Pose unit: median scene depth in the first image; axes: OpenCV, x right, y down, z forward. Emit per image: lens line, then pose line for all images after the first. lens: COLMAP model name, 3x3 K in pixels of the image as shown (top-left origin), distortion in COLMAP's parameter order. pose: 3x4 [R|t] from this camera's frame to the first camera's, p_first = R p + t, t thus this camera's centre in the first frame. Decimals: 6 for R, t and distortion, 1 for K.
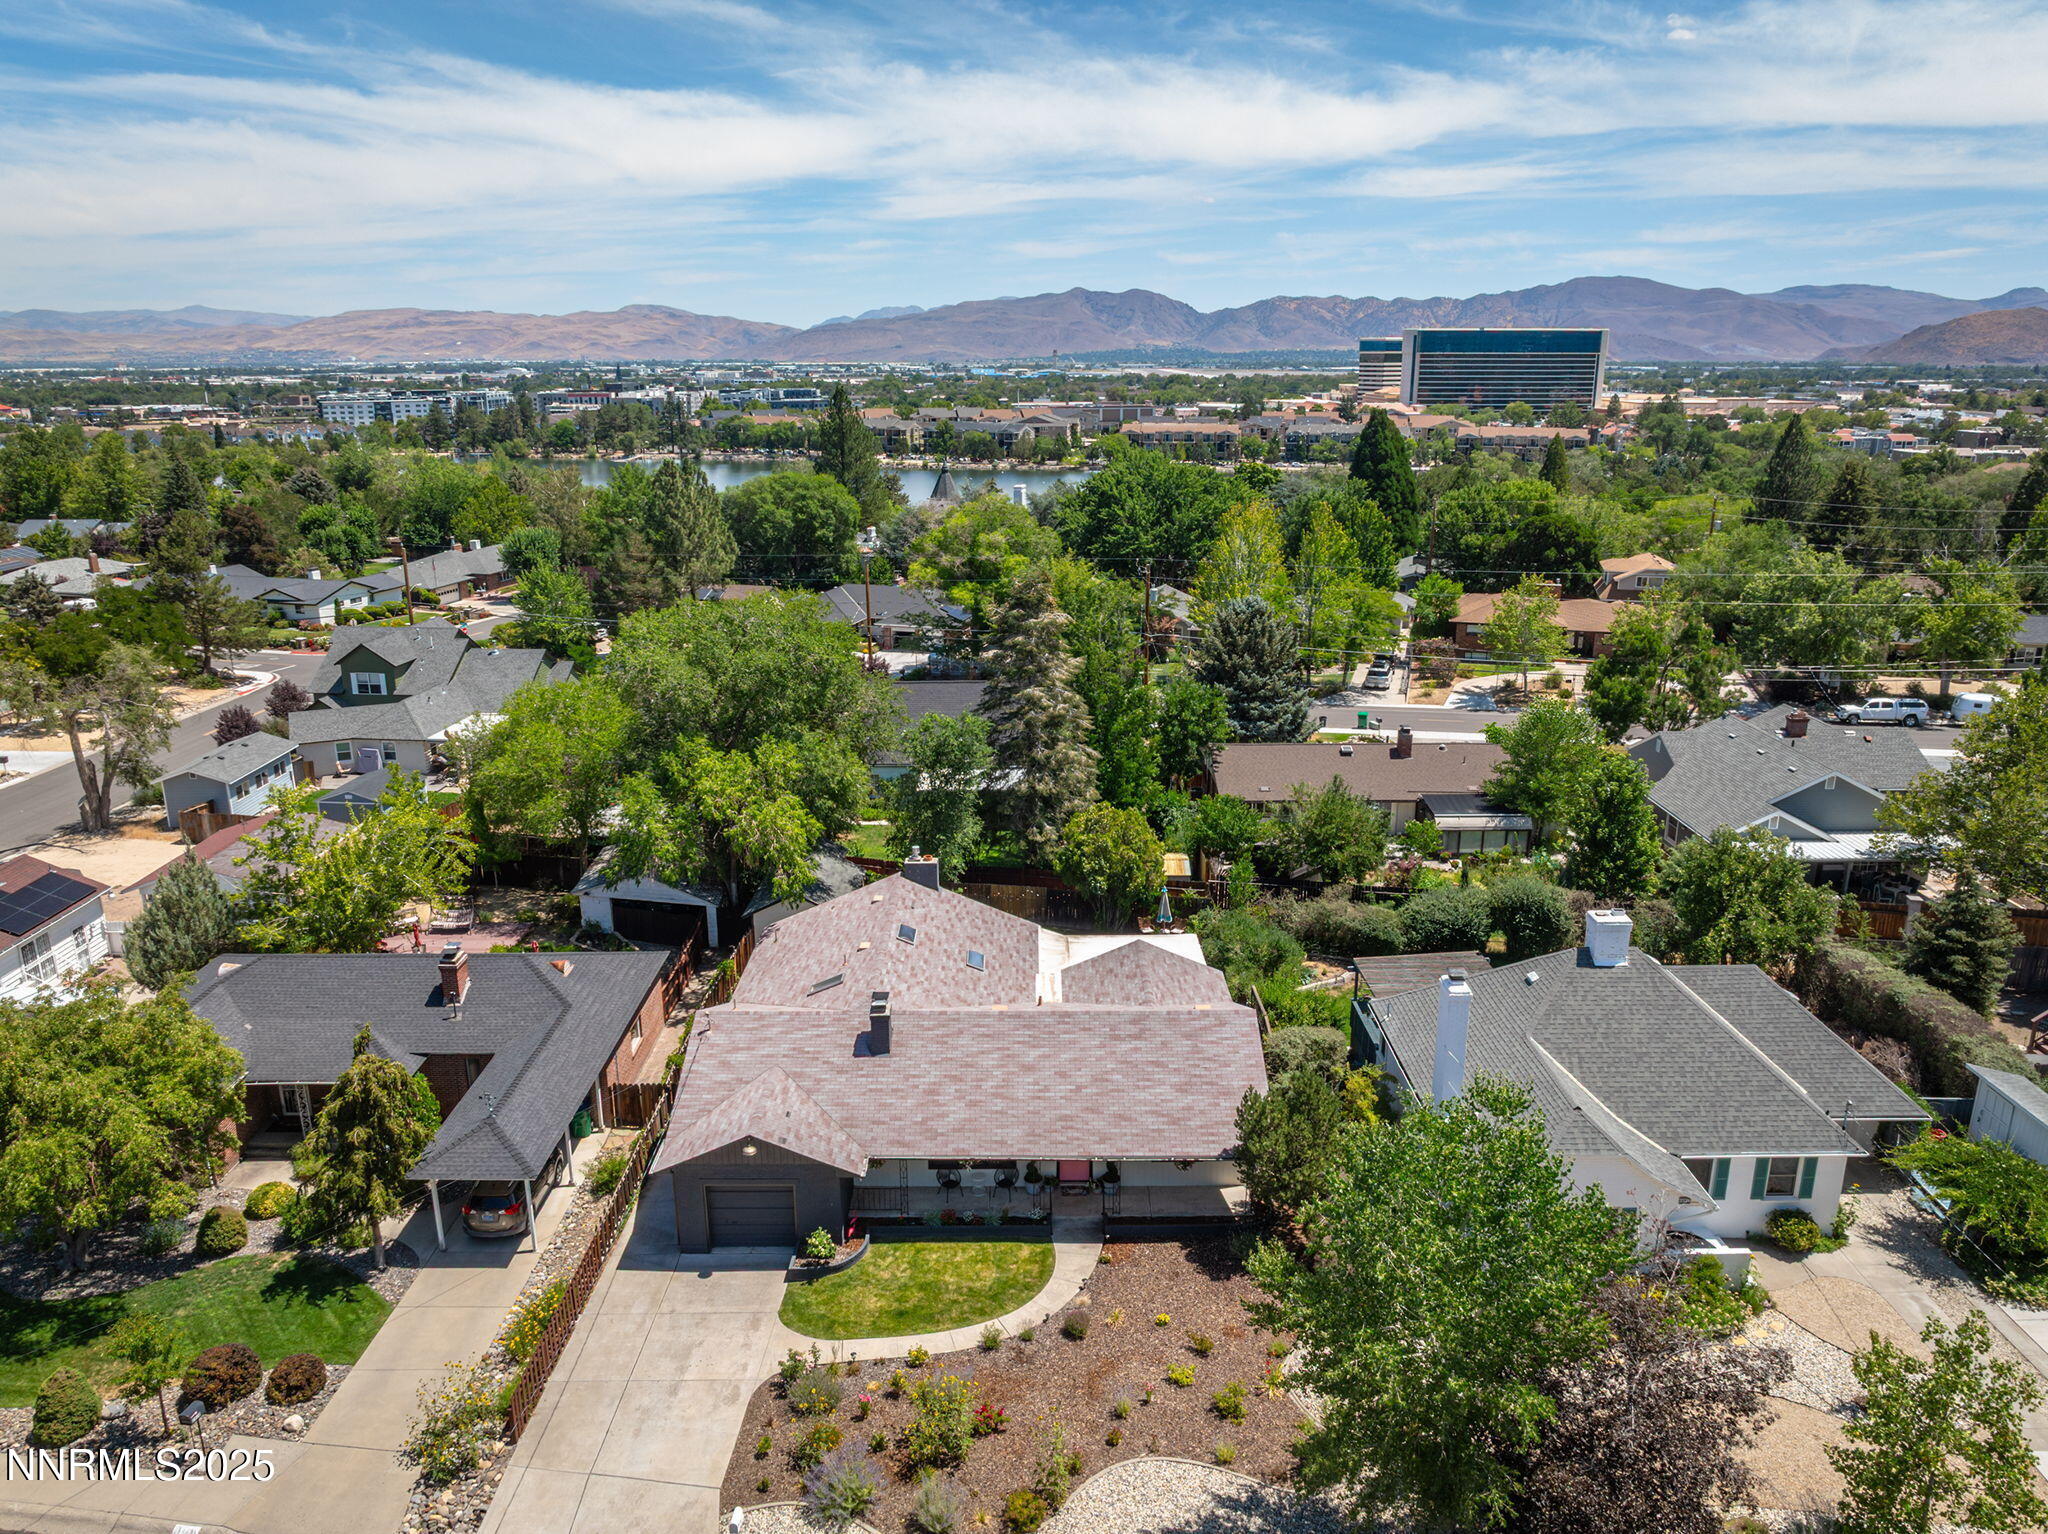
lens RADIAL K [[1438.7, 0, 1020.9], [0, 1438.7, 763.4], [0, 0, 1]] dist [-0.028552, 0.014783]
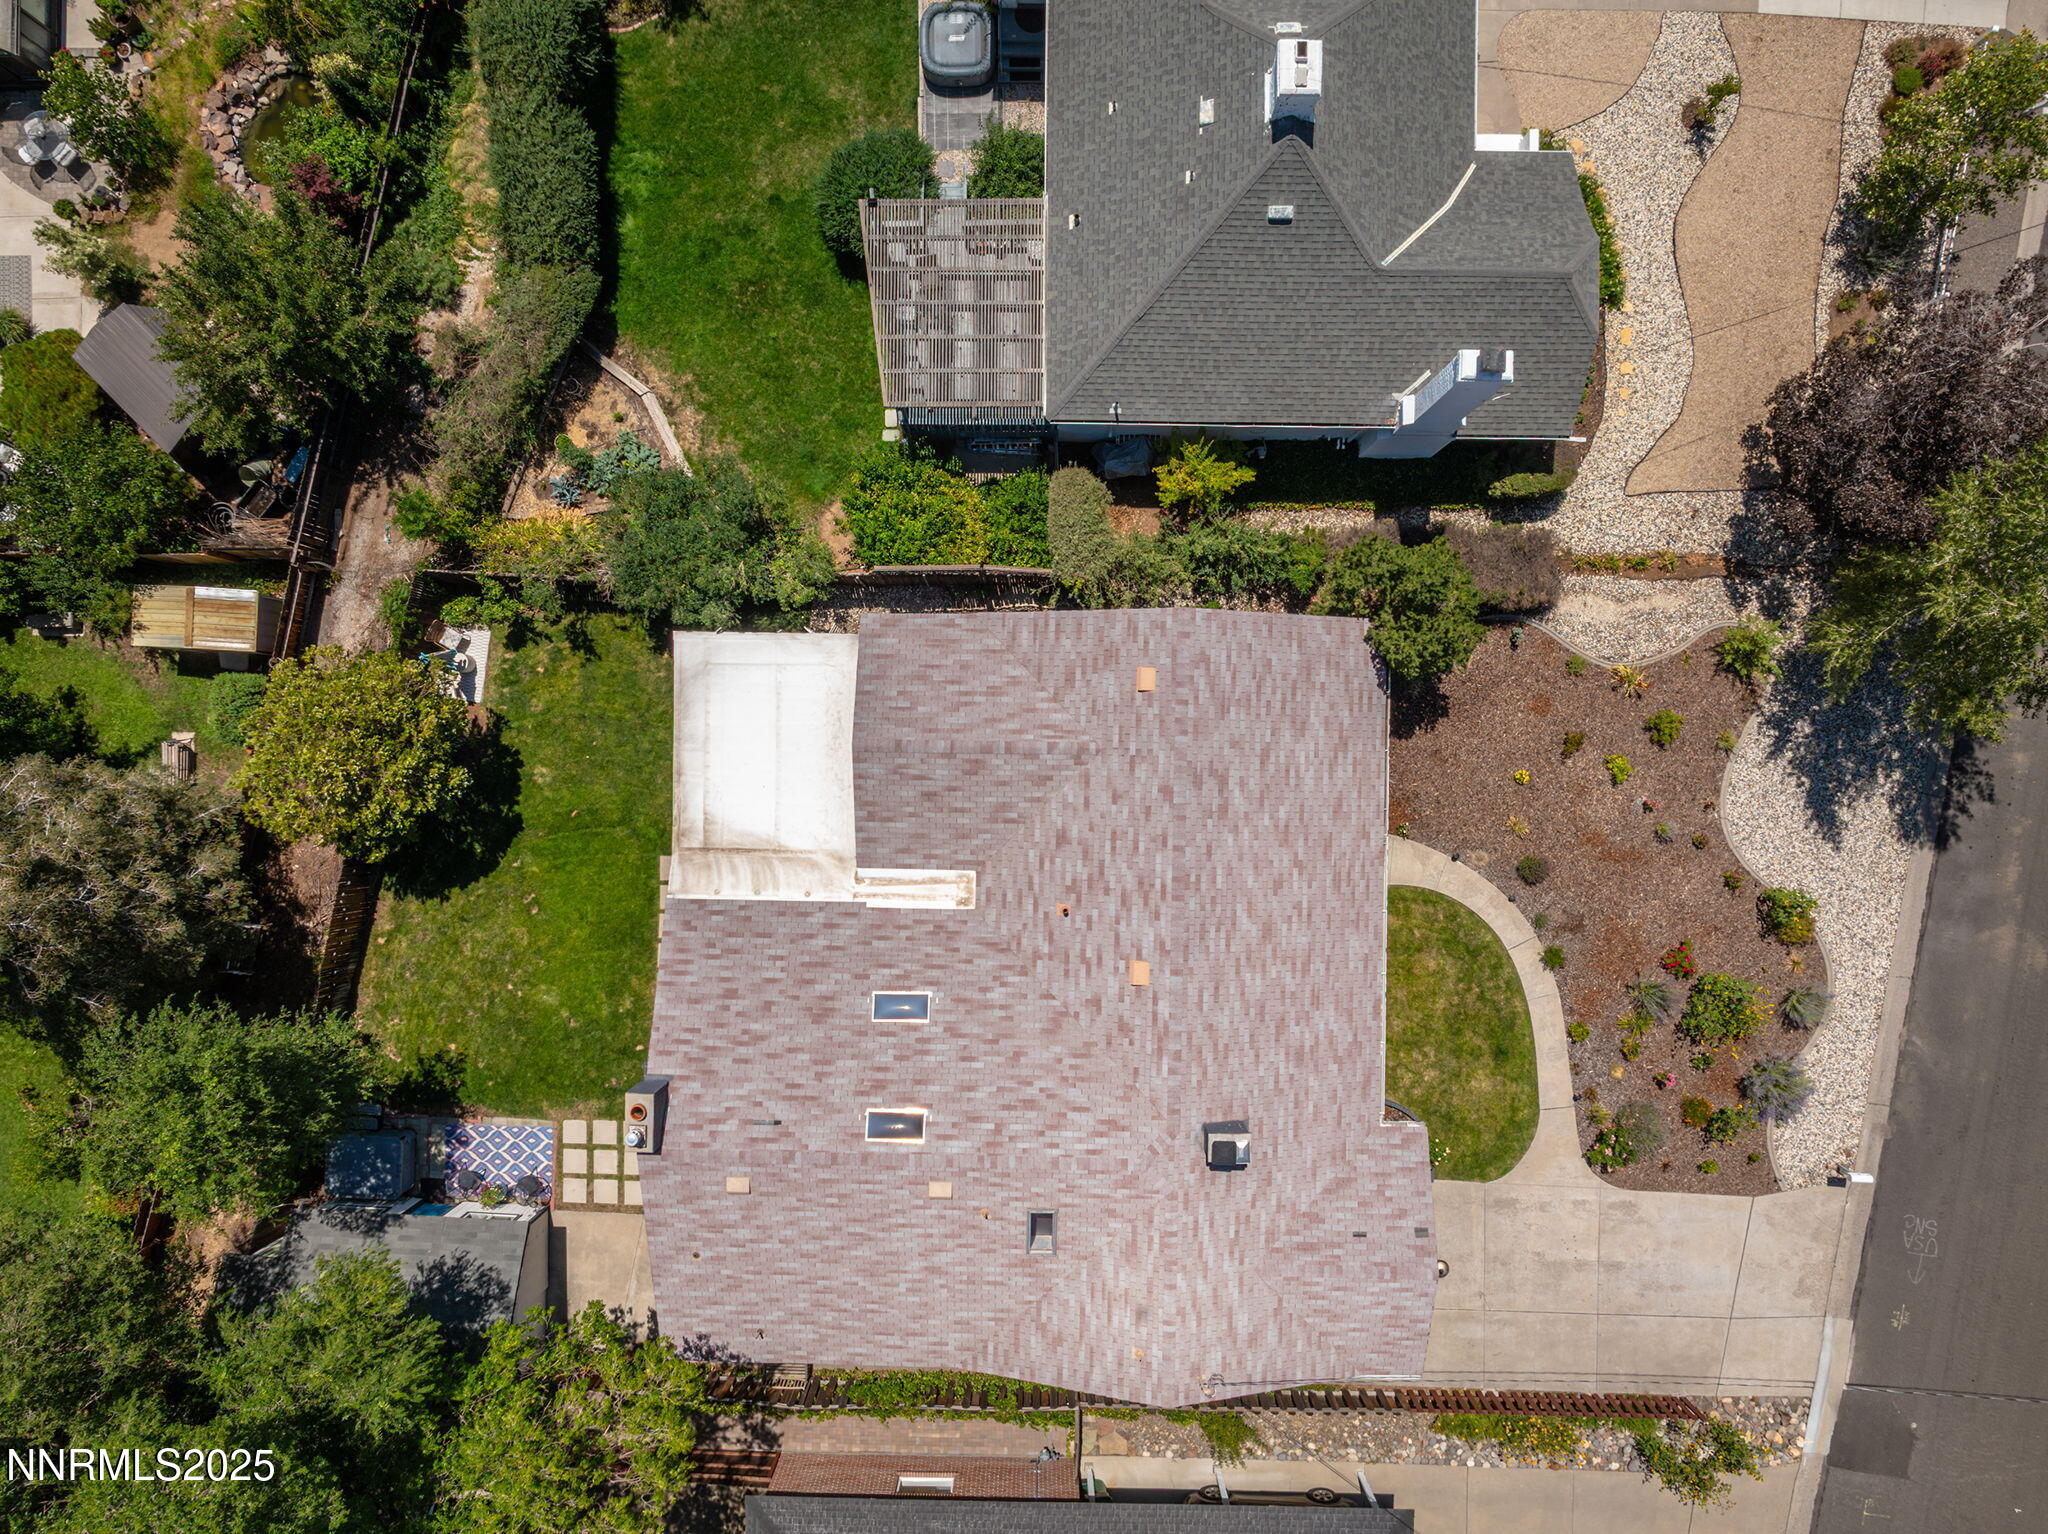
lens RADIAL K [[1438.7, 0, 1040.3], [0, 1438.7, 763.1], [0, 0, 1]] dist [-0.028552, 0.014783]
pose [[0.010985, -0.999926, 0.005232, 0.065965], [0.282866, 0.008126, 0.959125, -0.406289], [-0.959096, -0.009056, 0.282935, 0.683347]]
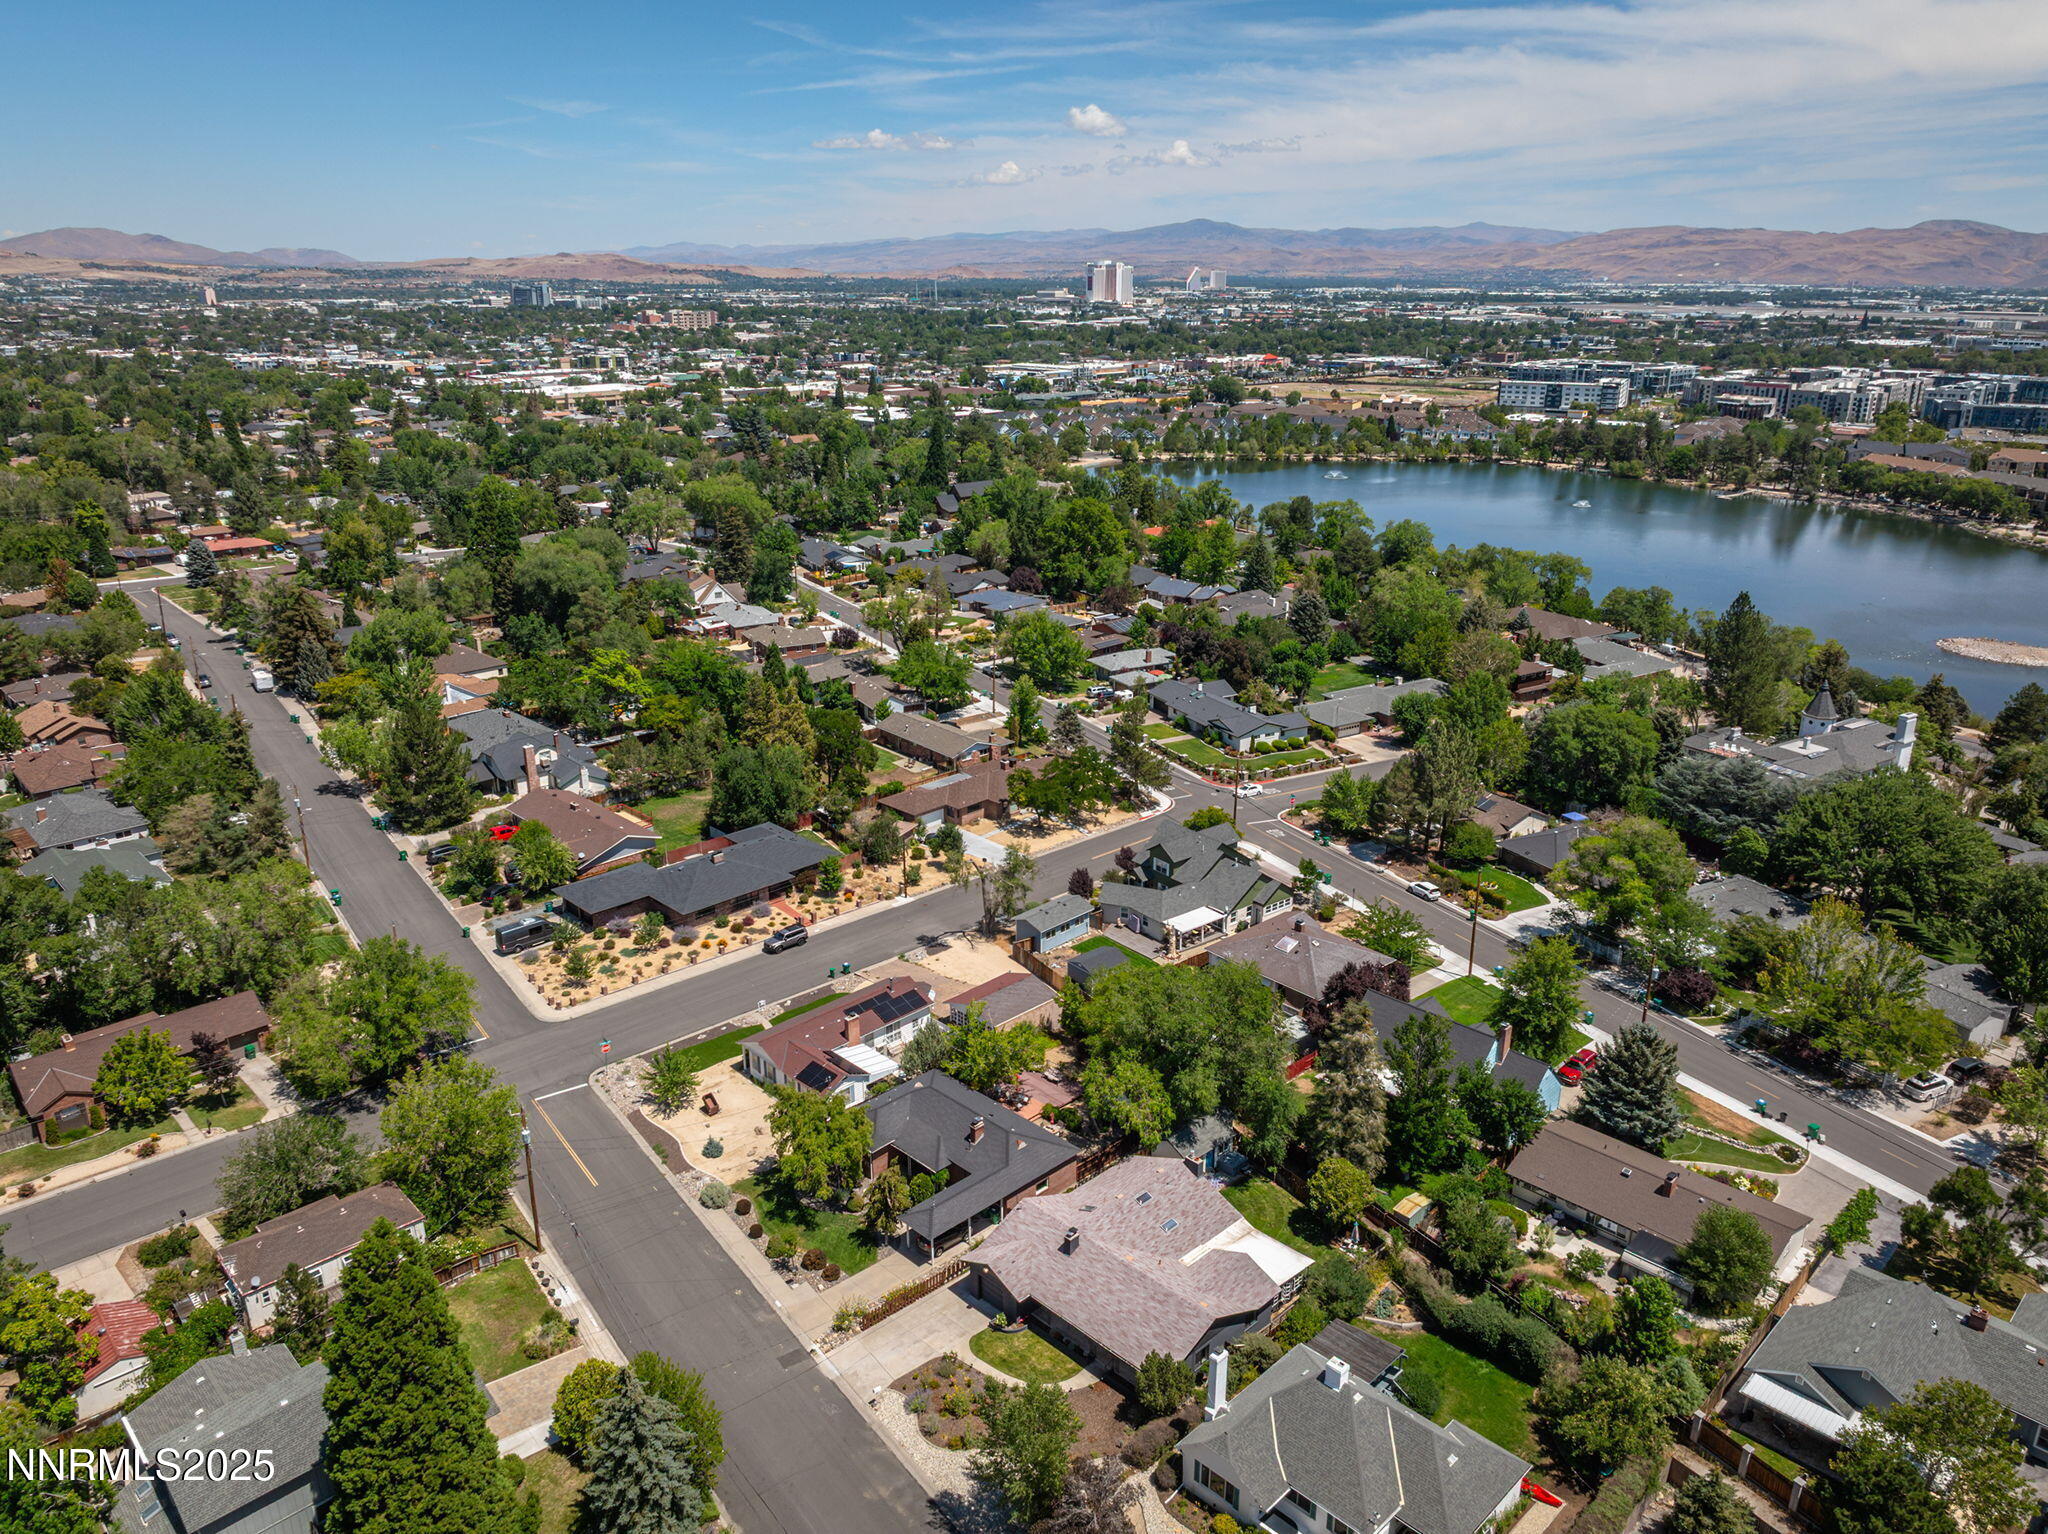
lens RADIAL K [[1438.7, 0, 1024.2], [0, 1438.7, 763.5], [0, 0, 1]] dist [-0.028552, 0.014783]
pose [[0.700793, 0.234328, -0.673781, 0.907270], [-0.196685, 0.971369, 0.133253, -0.633612], [0.685715, 0.039140, 0.726817, -0.539181]]
